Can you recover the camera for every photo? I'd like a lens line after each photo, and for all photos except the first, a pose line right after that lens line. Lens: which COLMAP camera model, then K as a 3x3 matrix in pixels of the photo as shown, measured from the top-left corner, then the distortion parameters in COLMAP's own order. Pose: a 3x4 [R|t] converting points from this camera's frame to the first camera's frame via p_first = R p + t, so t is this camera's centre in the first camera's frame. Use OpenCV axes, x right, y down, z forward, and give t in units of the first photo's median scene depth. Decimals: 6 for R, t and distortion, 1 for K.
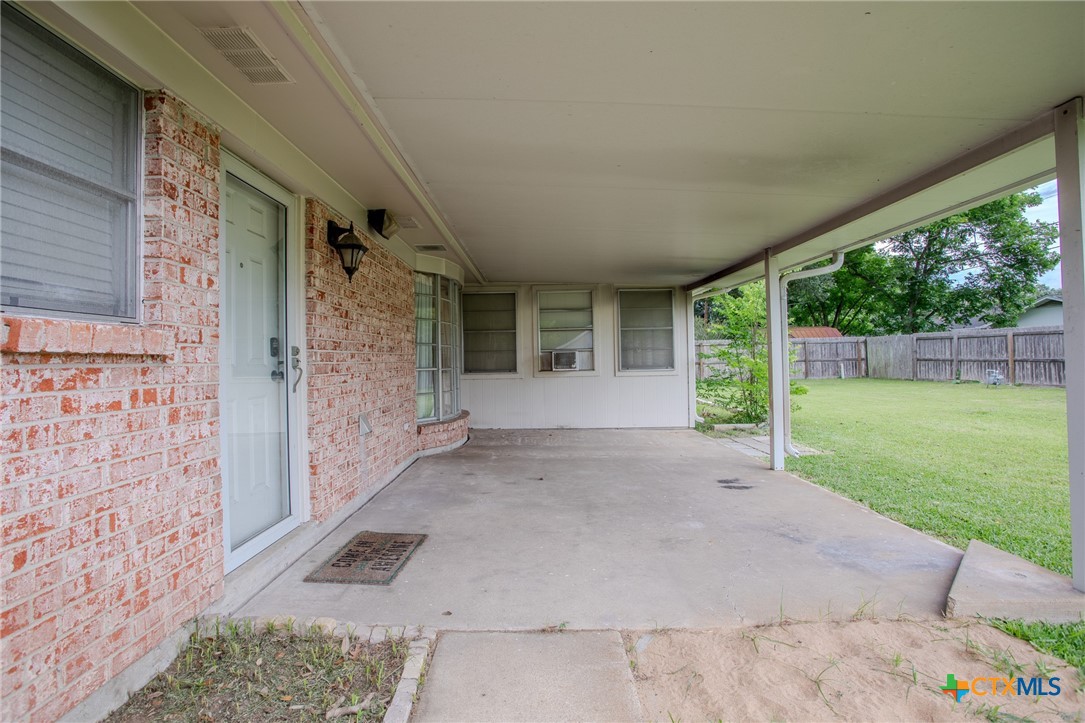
lens RADIAL K [[526.5, 0, 542.8], [0, 526.5, 356.4], [0, 0, 1]] dist [-0.038774, 0.008148]
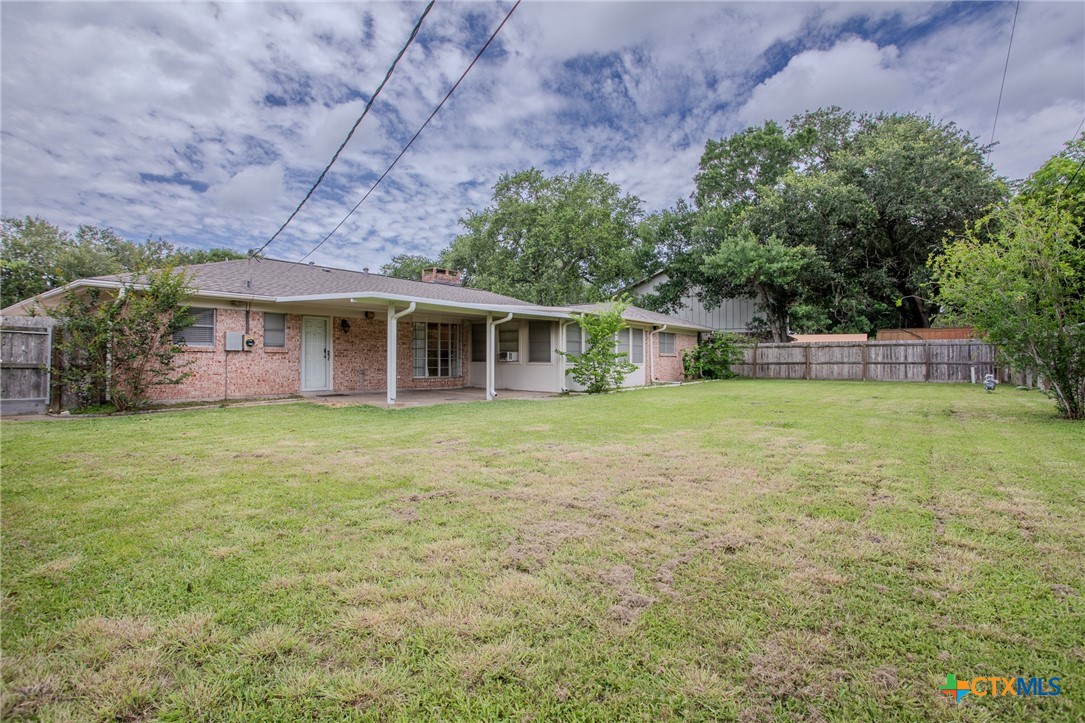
lens RADIAL K [[526.5, 0, 540.1], [0, 526.5, 360.0], [0, 0, 1]] dist [-0.038774, 0.008148]
pose [[0.787199, 0.016831, -0.616469, 1.405527], [-0.011034, 0.999852, 0.013208, -0.006559], [0.616600, -0.003595, 0.787269, -0.542404]]
